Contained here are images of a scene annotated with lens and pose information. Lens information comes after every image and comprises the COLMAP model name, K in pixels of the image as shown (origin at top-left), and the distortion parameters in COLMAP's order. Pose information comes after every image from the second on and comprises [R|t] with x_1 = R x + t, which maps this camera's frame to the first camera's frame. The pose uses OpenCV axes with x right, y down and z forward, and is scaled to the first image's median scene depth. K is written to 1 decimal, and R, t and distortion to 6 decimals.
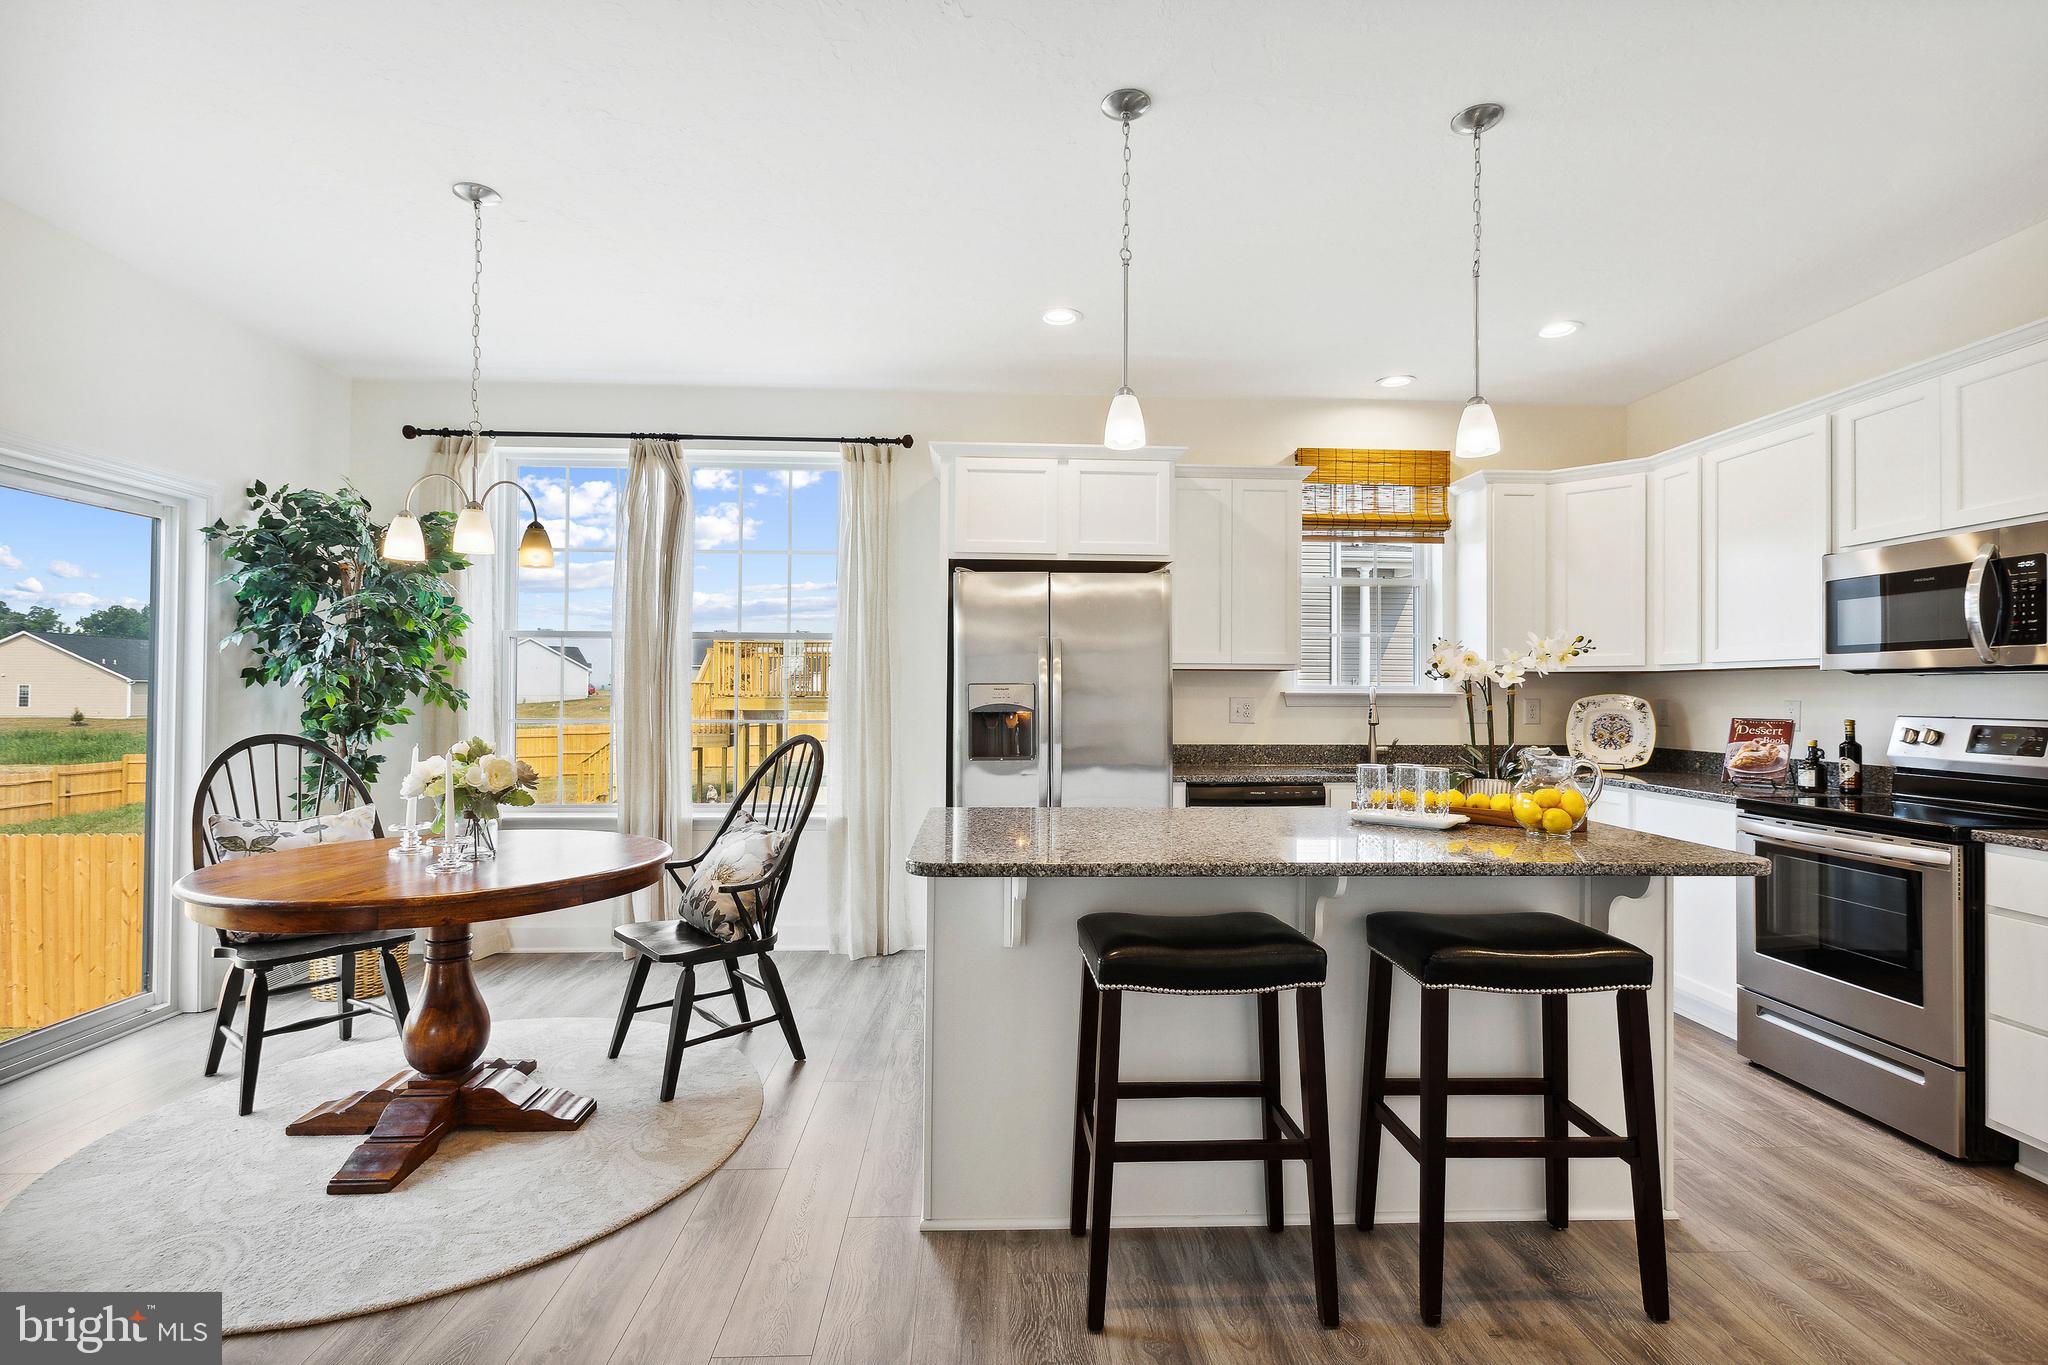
lens RADIAL K [[951.3, 0, 1017.9], [0, 951.3, 679.9], [0, 0, 1]] dist [-0.005340, 0.001454]
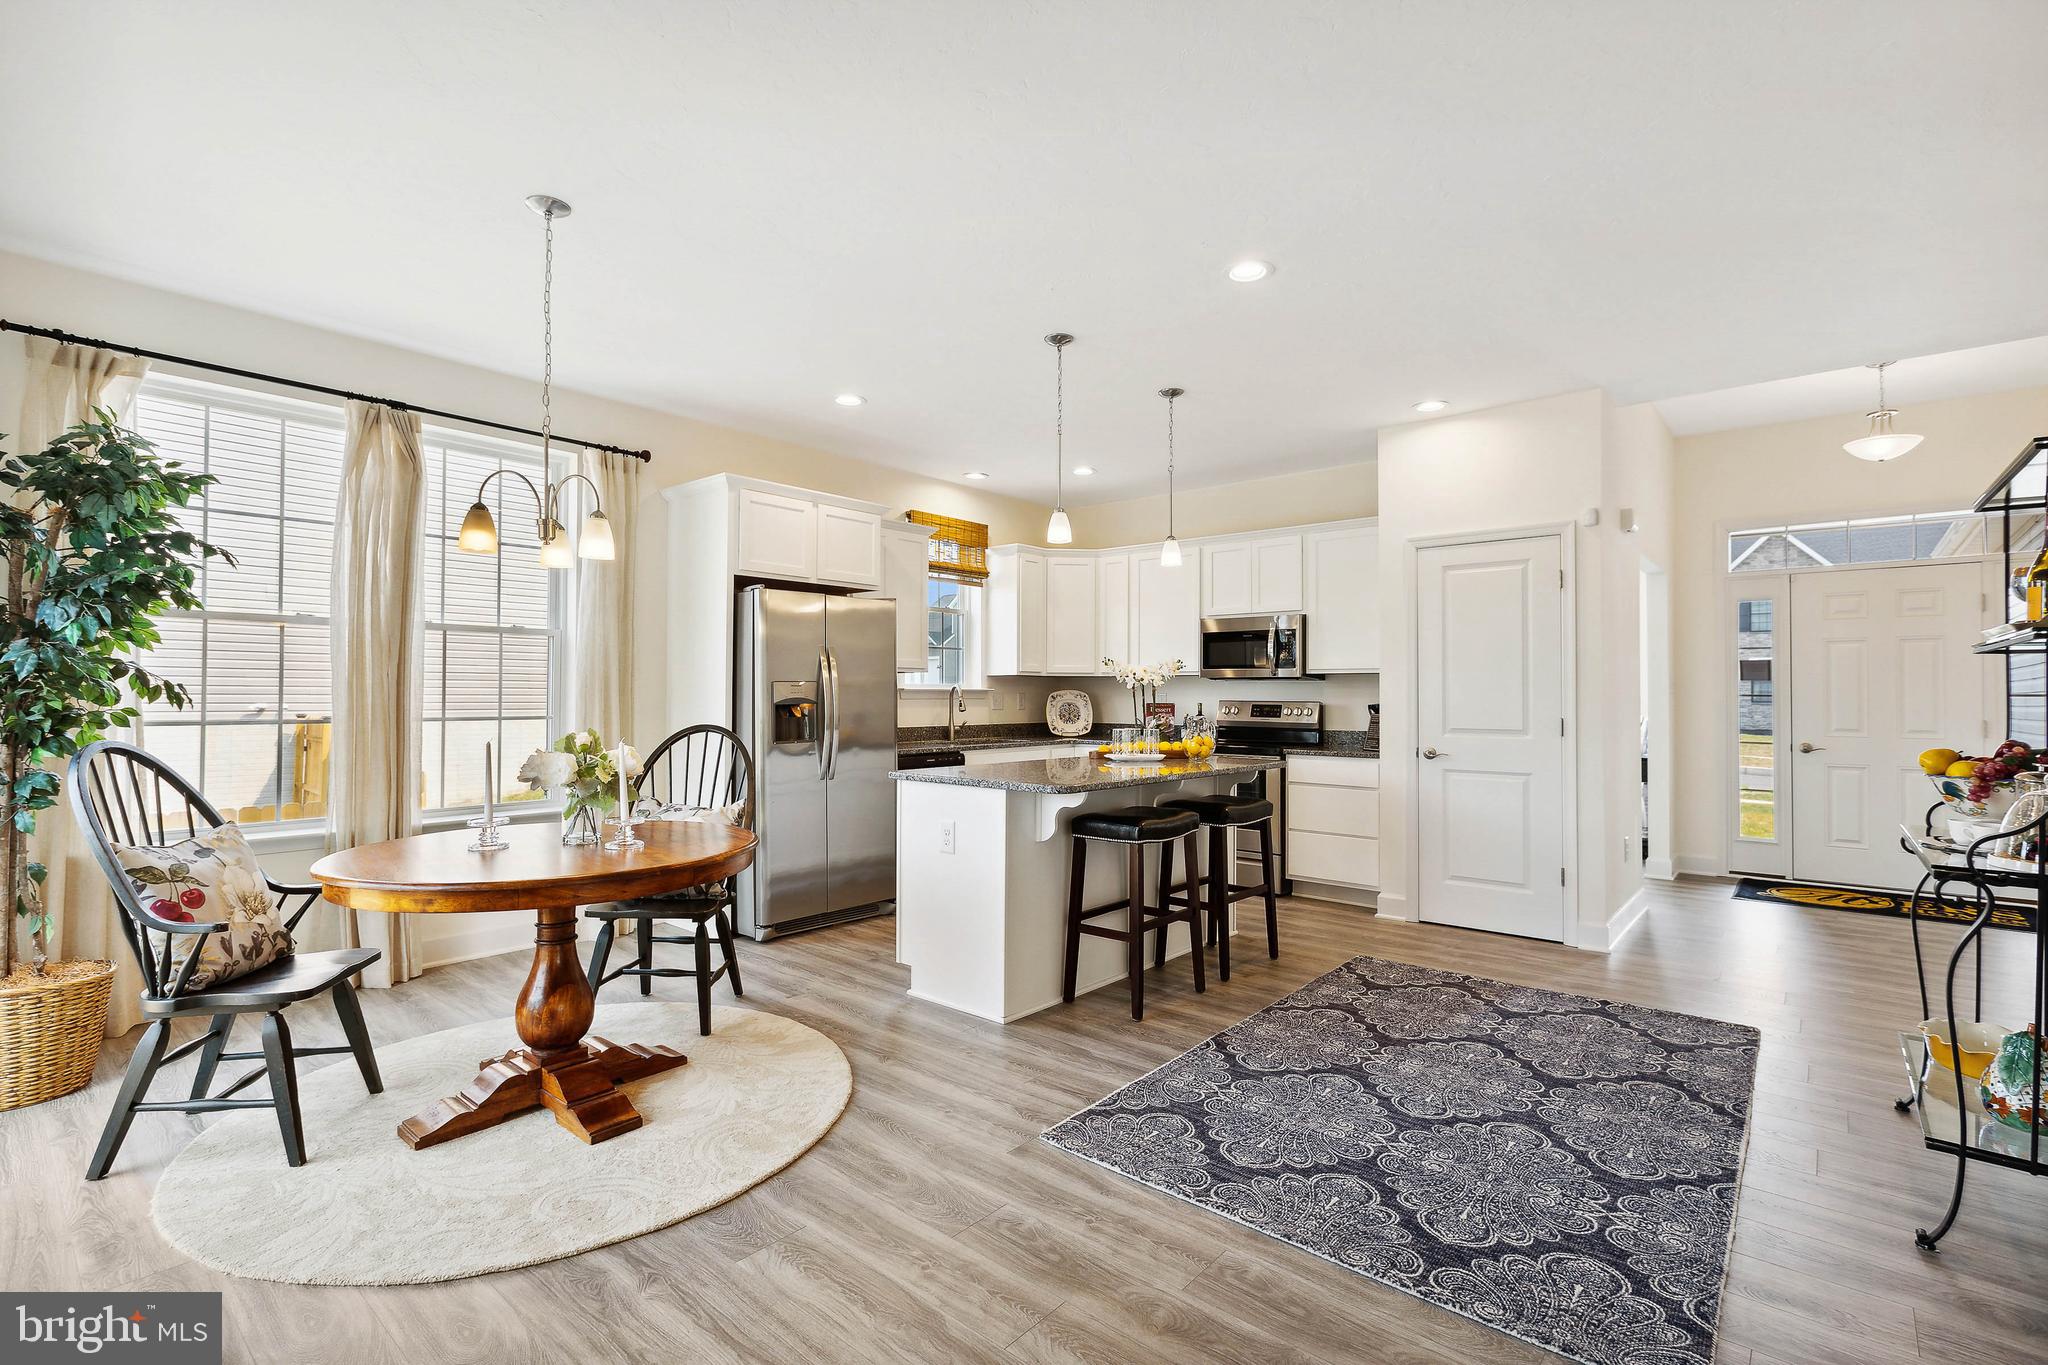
lens RADIAL K [[951.3, 0, 1021.9], [0, 951.3, 682.1], [0, 0, 1]] dist [-0.005340, 0.001454]
pose [[0.680461, 0.006363, 0.732756, -0.746993], [-0.010831, 0.999940, 0.001375, 0.000257], [-0.732704, -0.008872, 0.680490, -0.063489]]
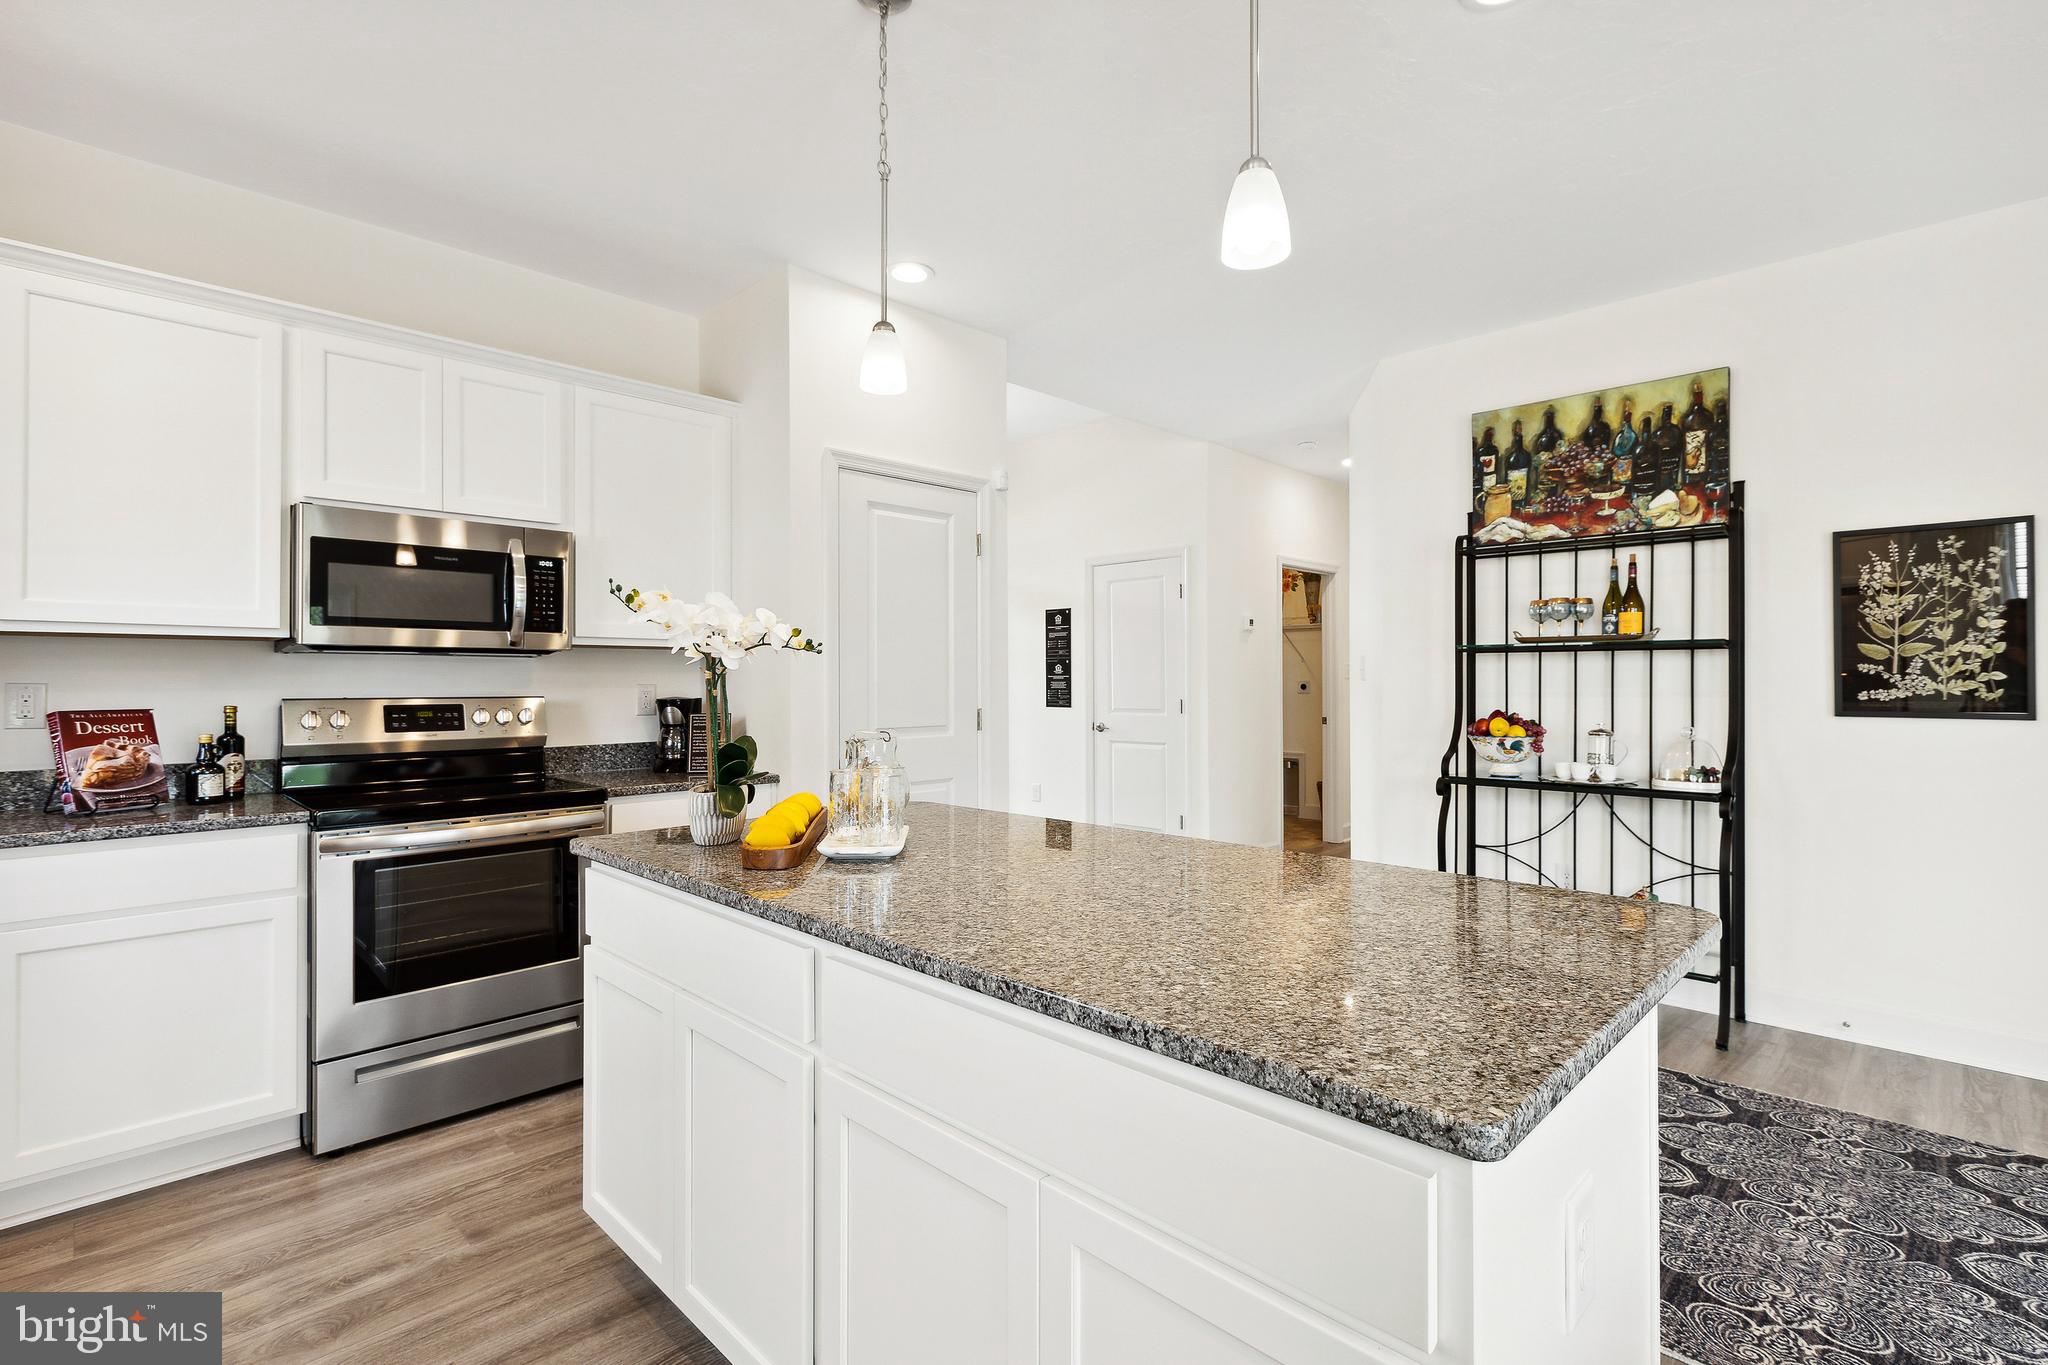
lens RADIAL K [[951.3, 0, 1042.9], [0, 951.3, 663.8], [0, 0, 1]] dist [-0.005340, 0.001454]
pose [[-0.687046, 0.001958, 0.726611, -0.157472], [-0.015164, 0.999740, -0.017033, 0.009037], [-0.726455, -0.022721, -0.686838, 0.965485]]
